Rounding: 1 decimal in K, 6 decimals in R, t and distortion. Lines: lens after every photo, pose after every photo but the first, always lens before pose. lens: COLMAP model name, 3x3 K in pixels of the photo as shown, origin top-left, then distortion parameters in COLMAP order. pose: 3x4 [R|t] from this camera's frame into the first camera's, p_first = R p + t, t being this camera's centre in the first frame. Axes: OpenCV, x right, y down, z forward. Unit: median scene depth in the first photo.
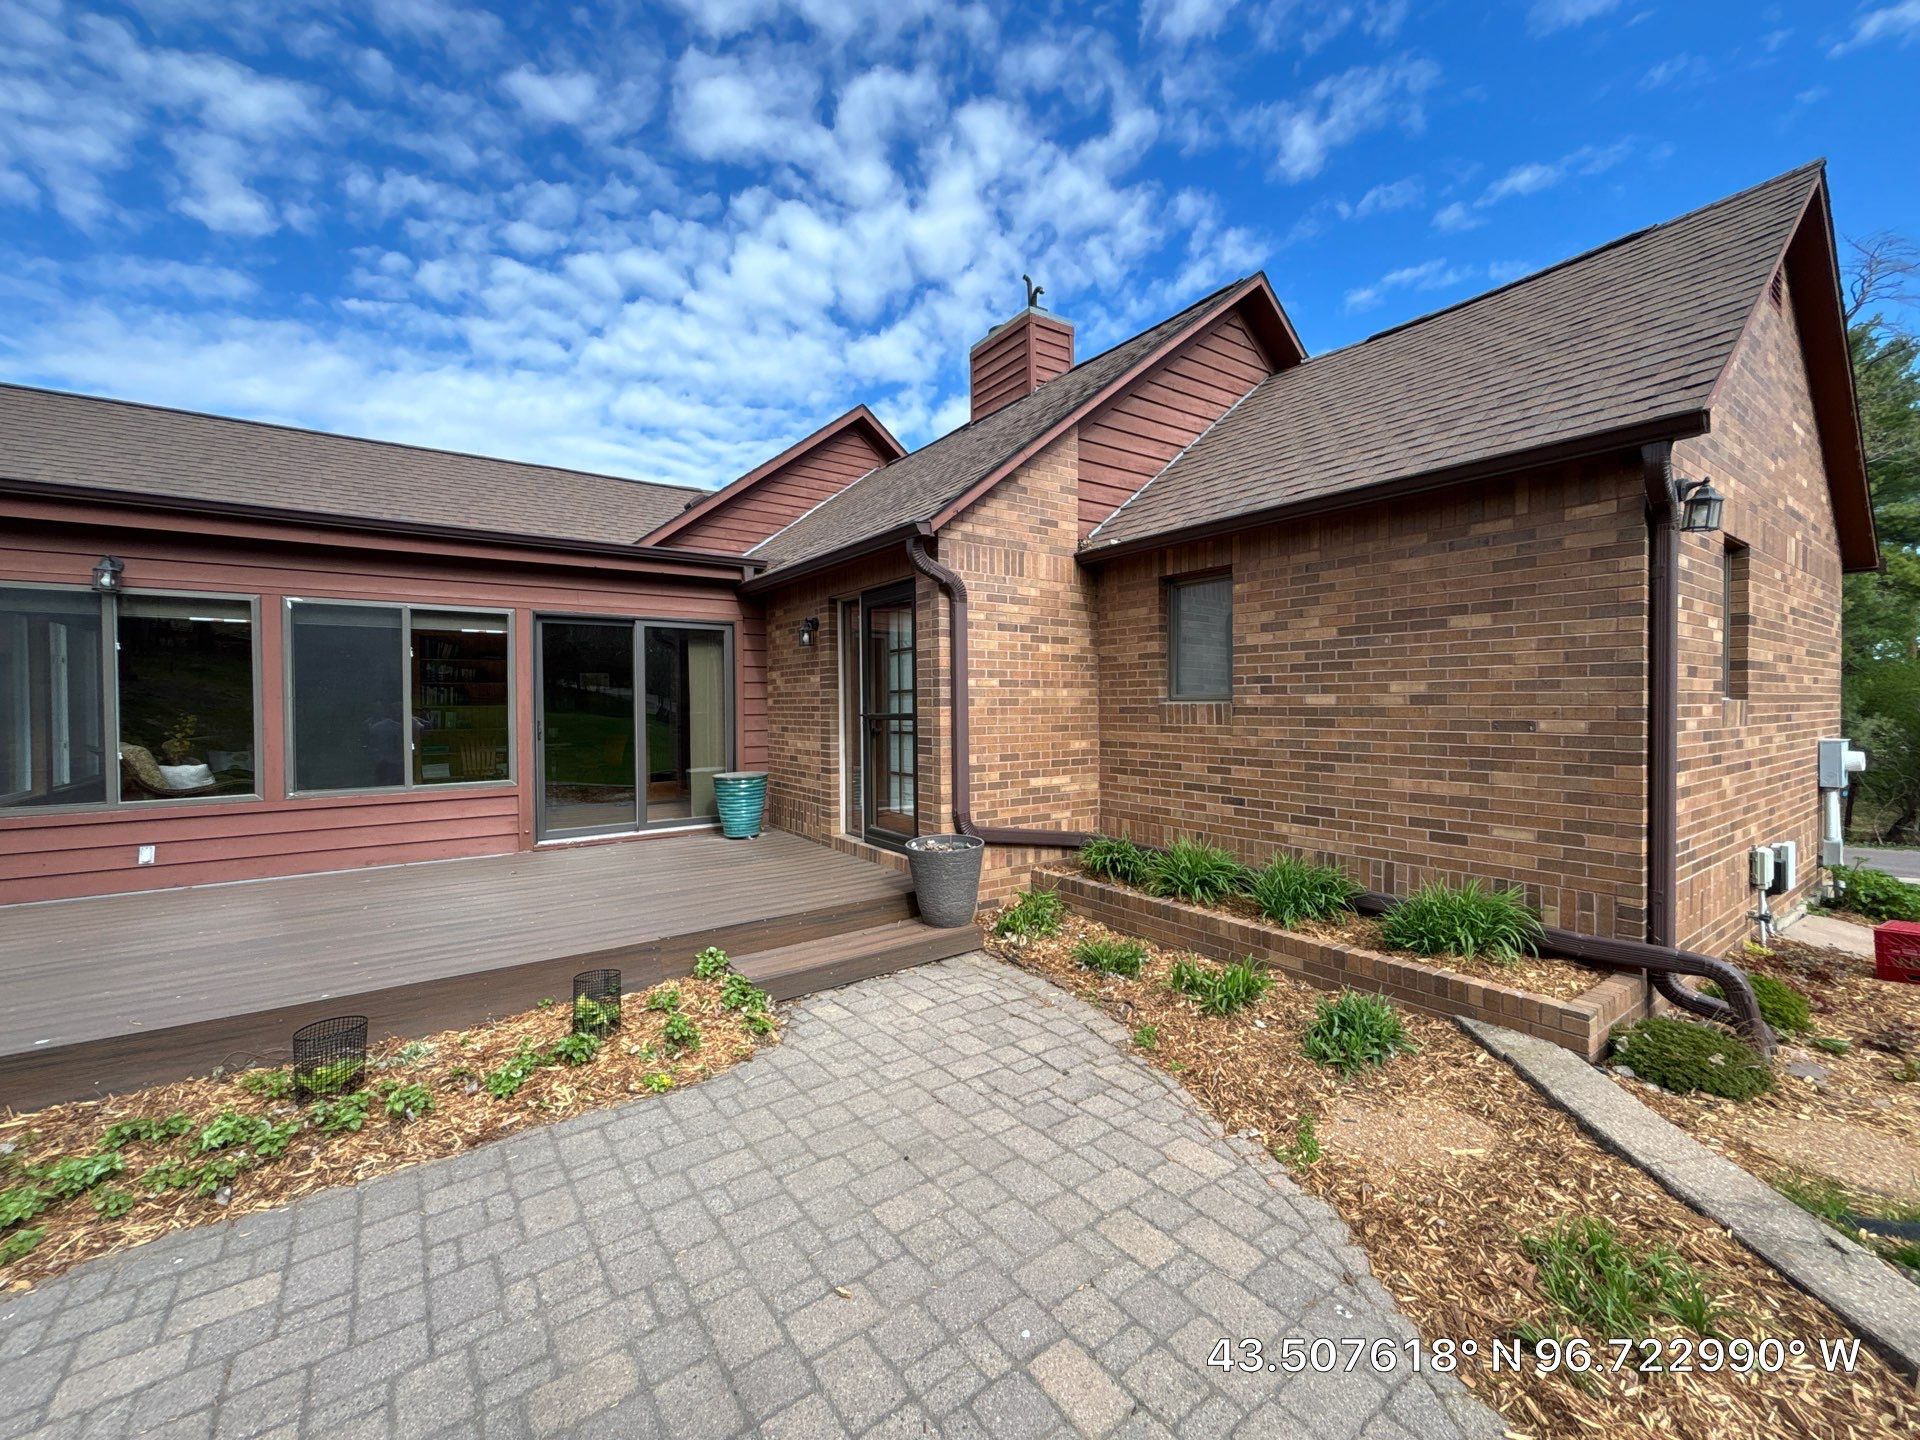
lens RADIAL K [[762.4, 0, 962.7], [0, 762.4, 733.8], [0, 0, 1]] dist [-0.000804, -0.000110]
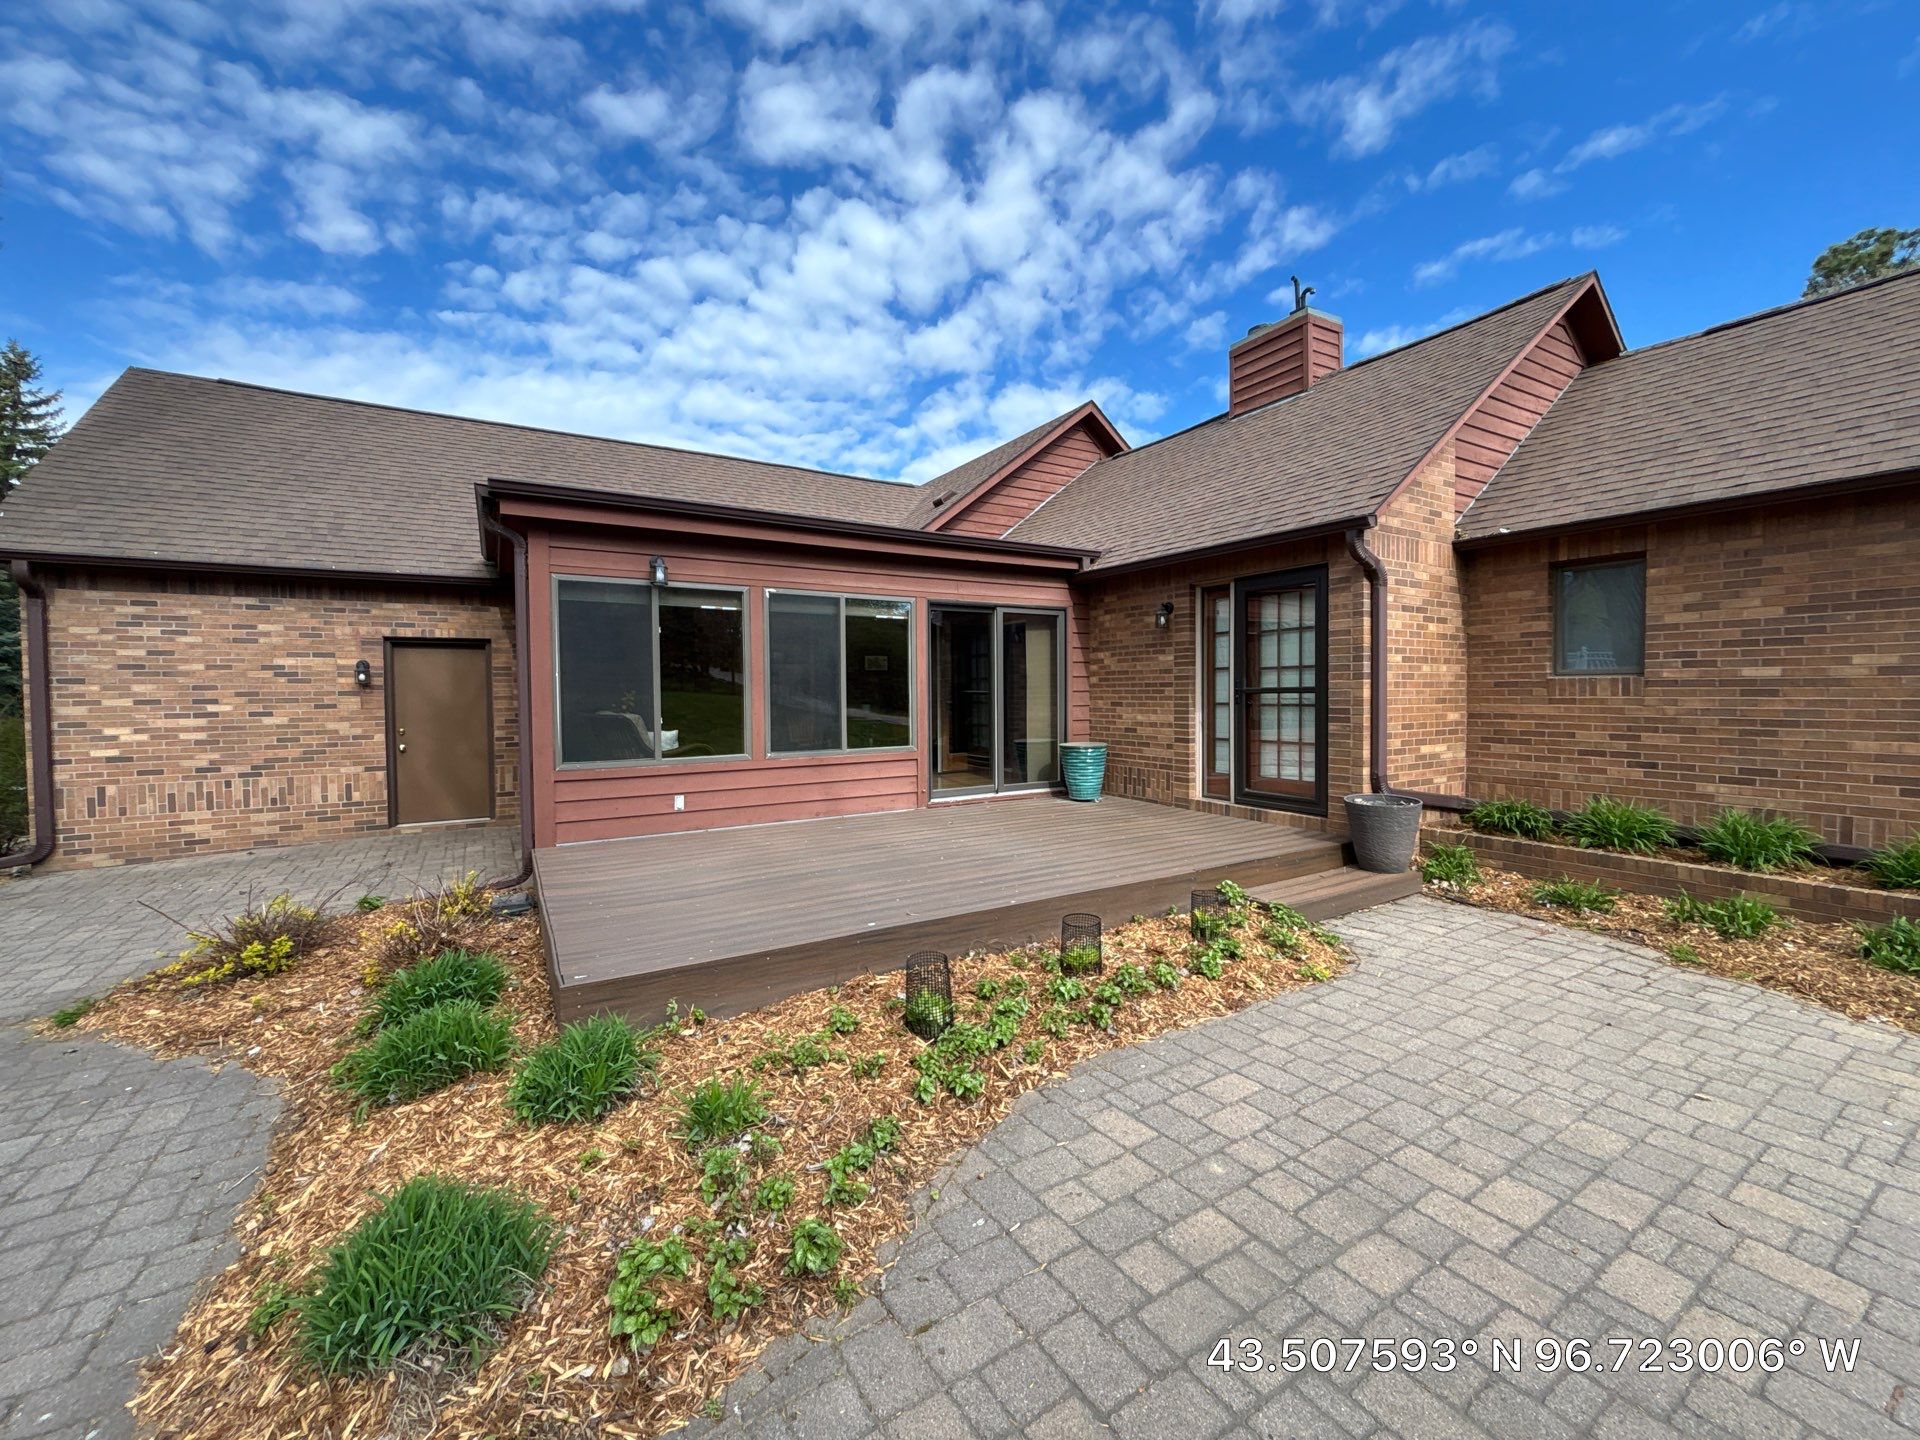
lens RADIAL K [[762.4, 0, 957.4], [0, 762.4, 716.3], [0, 0, 1]] dist [-0.000804, -0.000110]
pose [[0.997226, 0.004337, -0.074305, -0.509677], [-0.004964, 0.999954, -0.008264, 0.029140], [0.074266, 0.008610, 0.997201, -0.162388]]
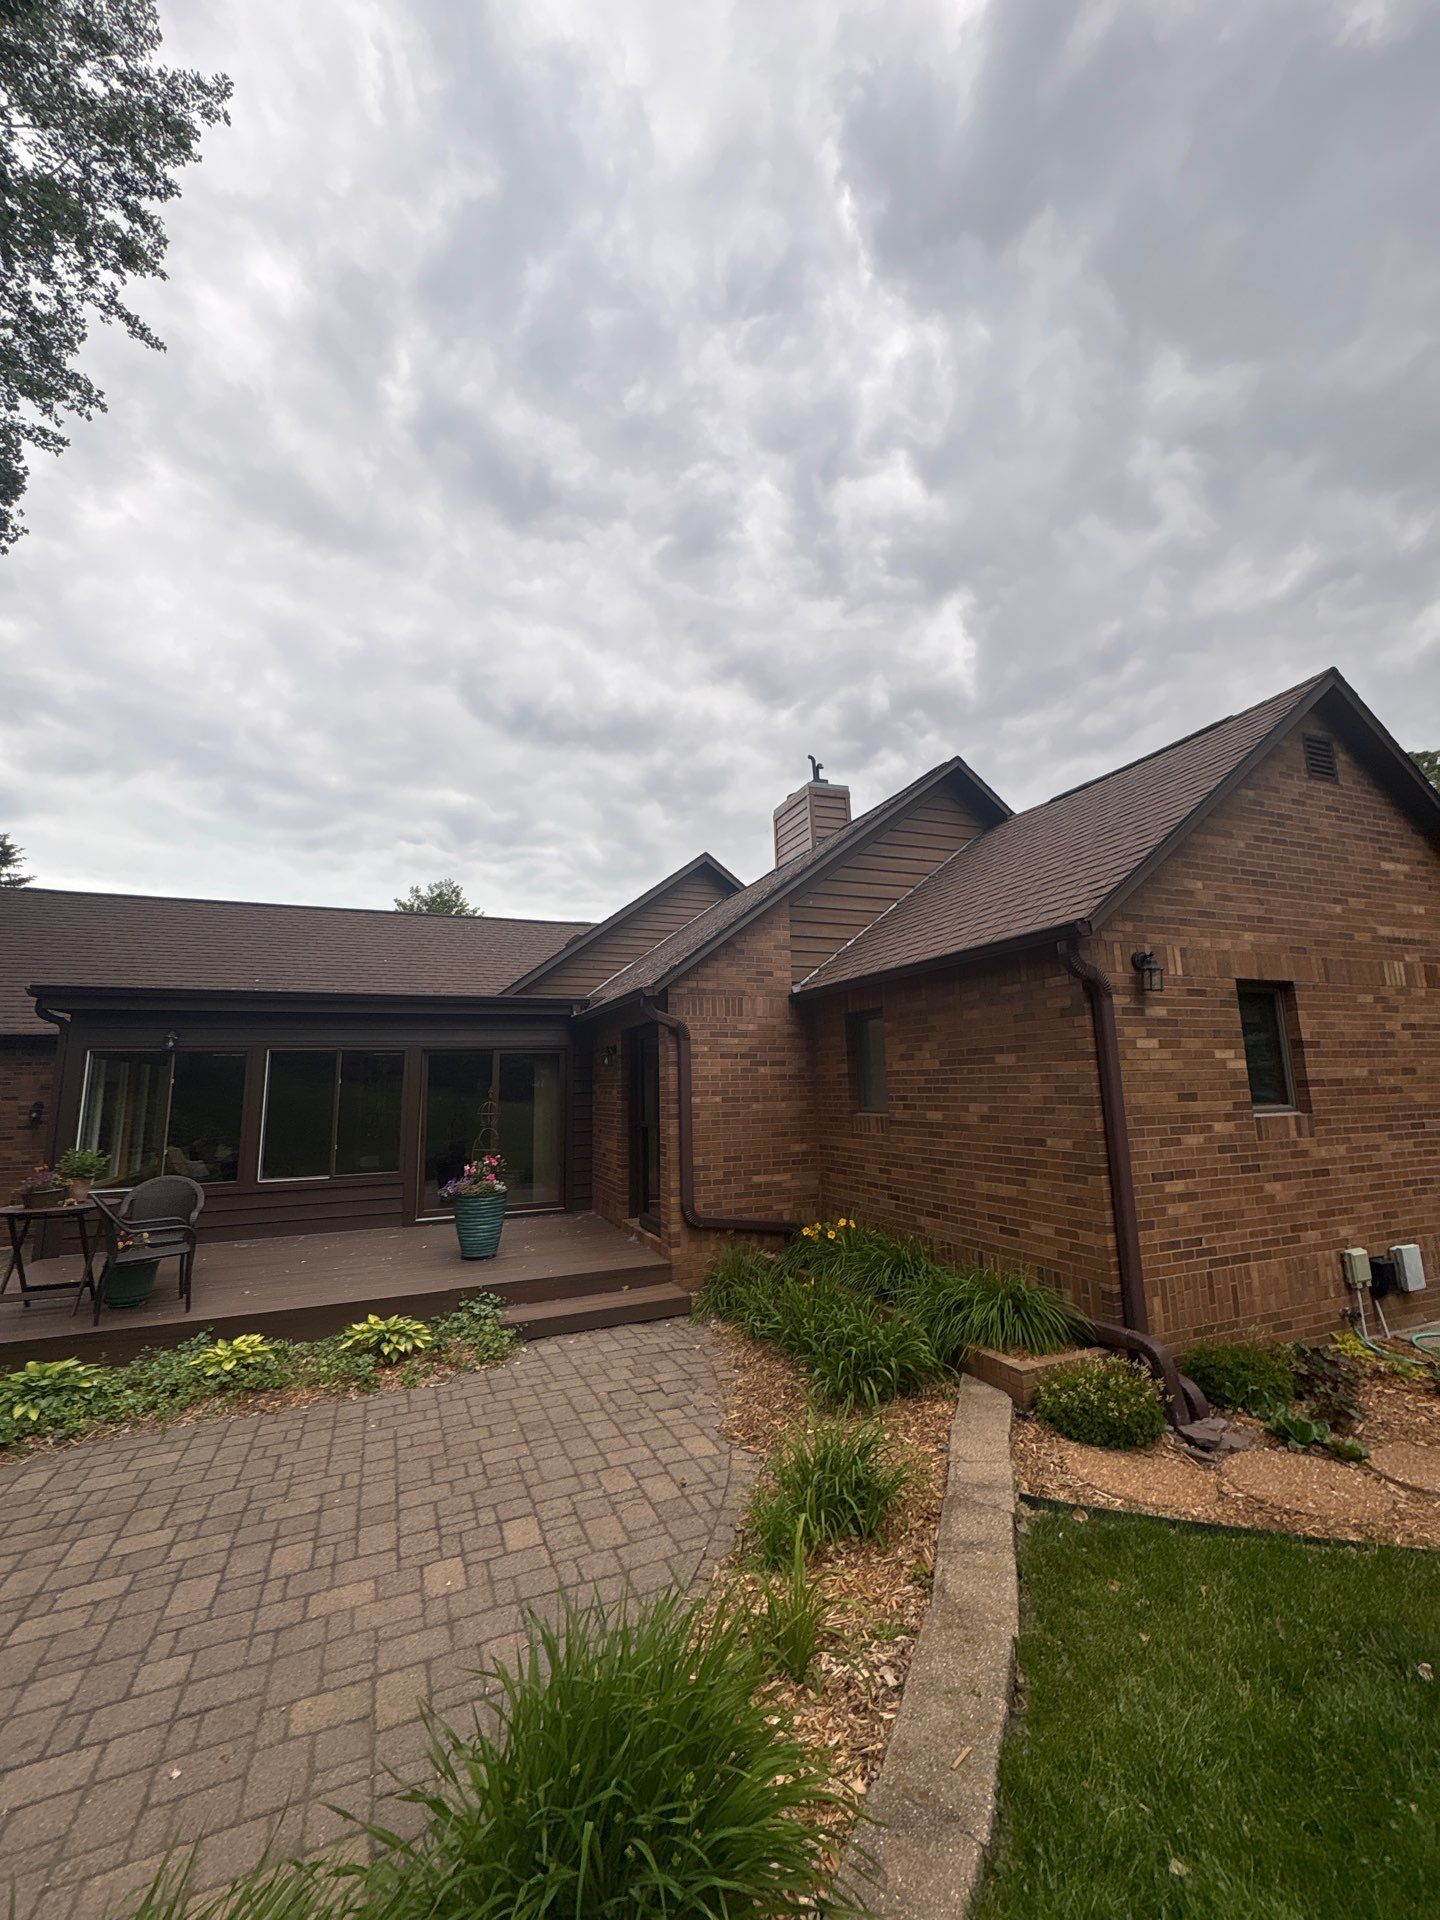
lens RADIAL K [[762.4, 0, 724.9], [0, 762.4, 963.0], [0, 0, 1]] dist [-0.000804, -0.000110]
pose [[0.973842, -0.050773, -0.221481, 0.348178], [0.006252, 0.980334, -0.197246, -0.037908], [0.227140, 0.190702, 0.955008, -0.283089]]
